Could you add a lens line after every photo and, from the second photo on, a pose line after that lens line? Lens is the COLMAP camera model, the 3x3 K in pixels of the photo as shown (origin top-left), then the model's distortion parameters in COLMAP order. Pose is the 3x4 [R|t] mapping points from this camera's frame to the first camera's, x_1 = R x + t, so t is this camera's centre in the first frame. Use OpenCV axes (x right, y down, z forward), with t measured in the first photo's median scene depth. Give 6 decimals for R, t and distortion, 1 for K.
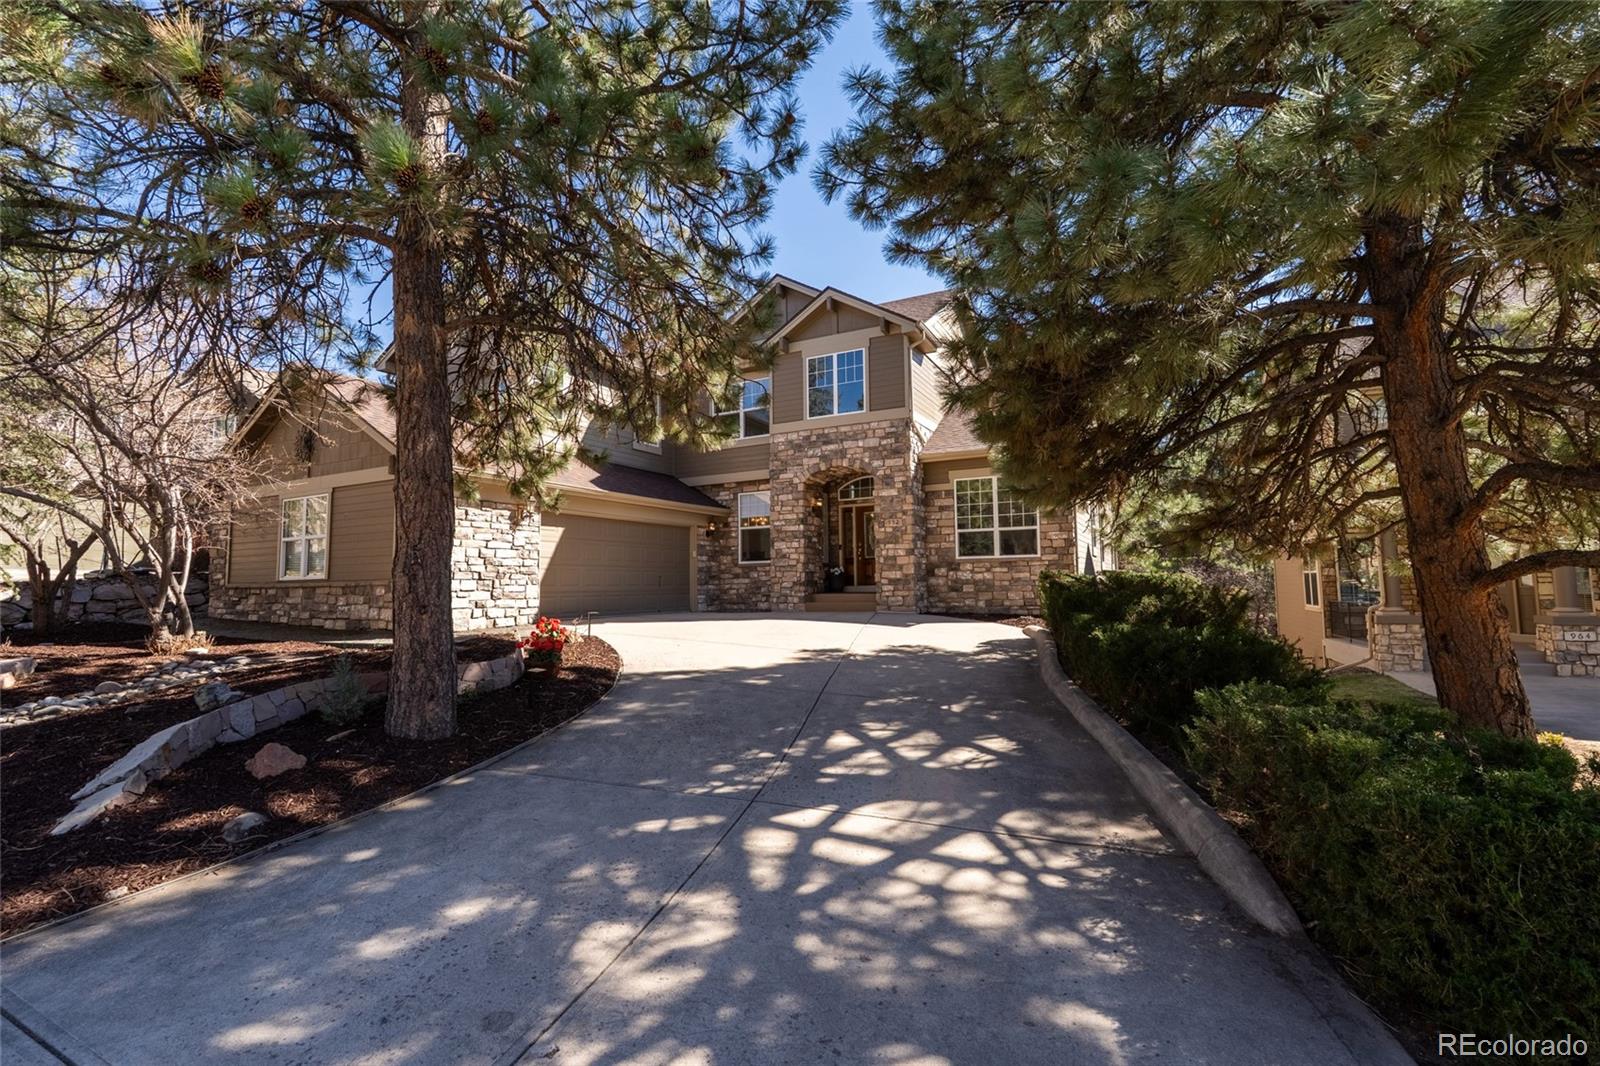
lens RADIAL K [[704.6, 0, 799.6], [0, 704.6, 530.0], [0, 0, 1]] dist [-0.000375, 0.000040]
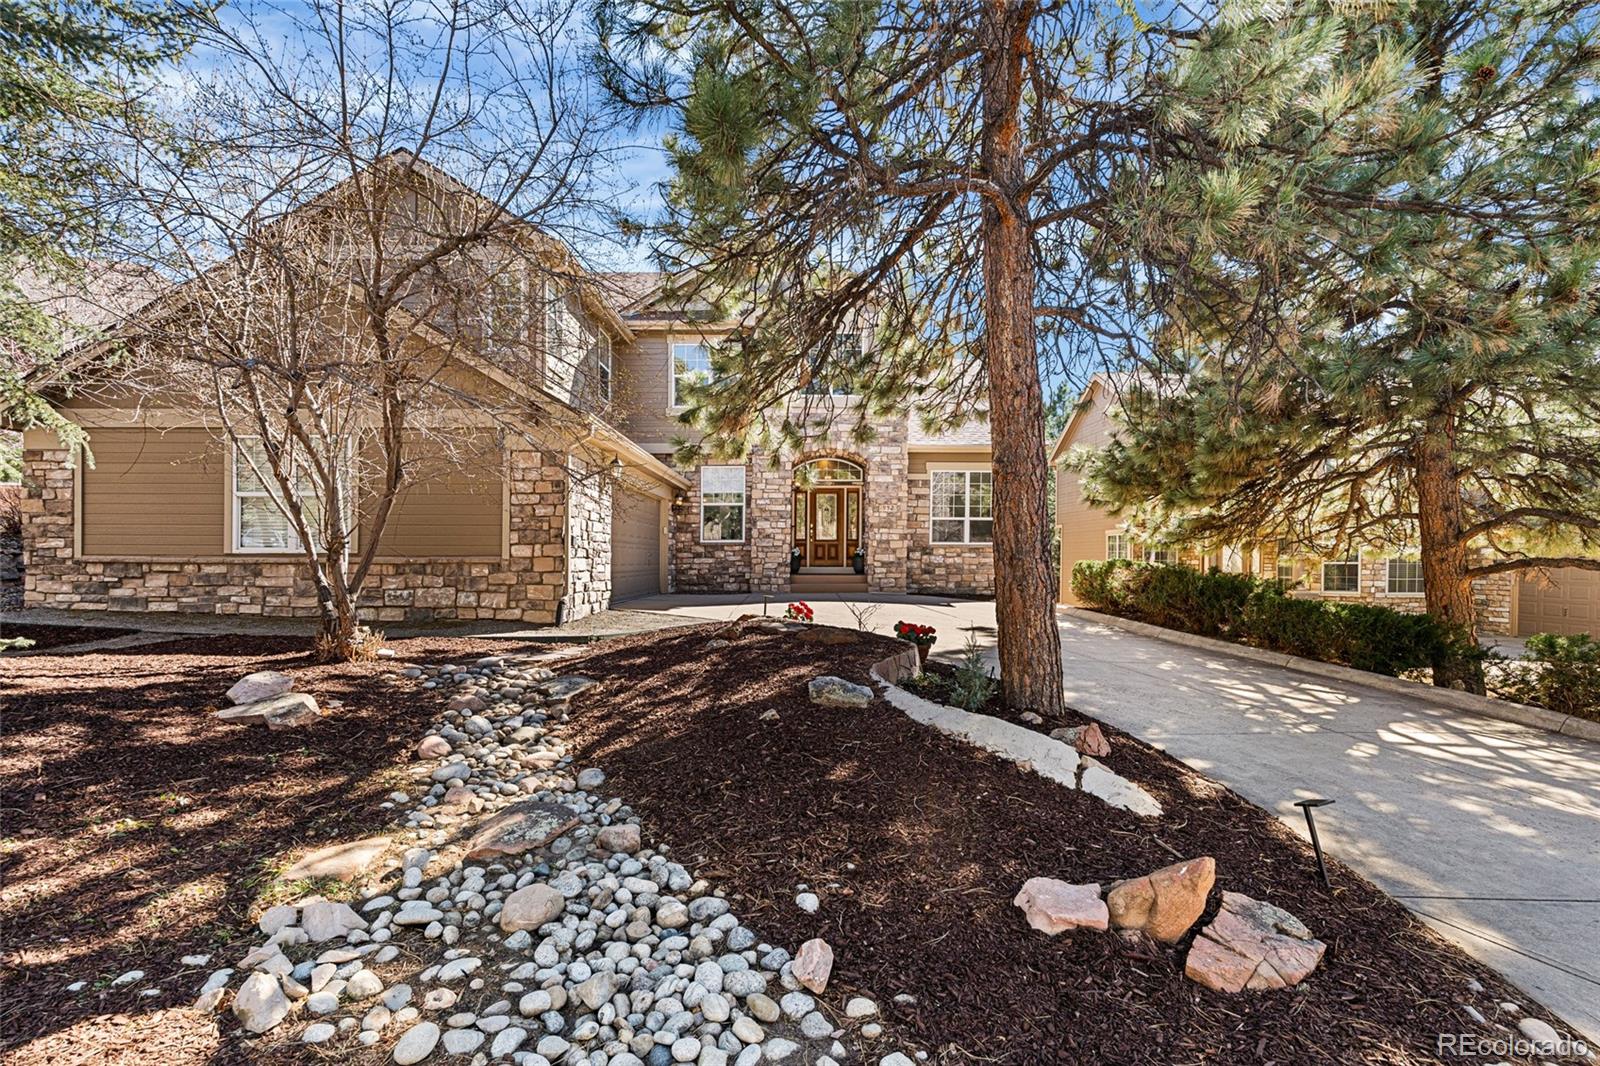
lens RADIAL K [[753.3, 0, 804.6], [0, 753.3, 543.9], [0, 0, 1]] dist [-0.000727, -0.000046]
pose [[0.875881, 0.025485, 0.481853, -0.513779], [-0.050486, 0.997963, 0.038988, 0.005249], [-0.479879, -0.058476, 0.875384, 0.075922]]
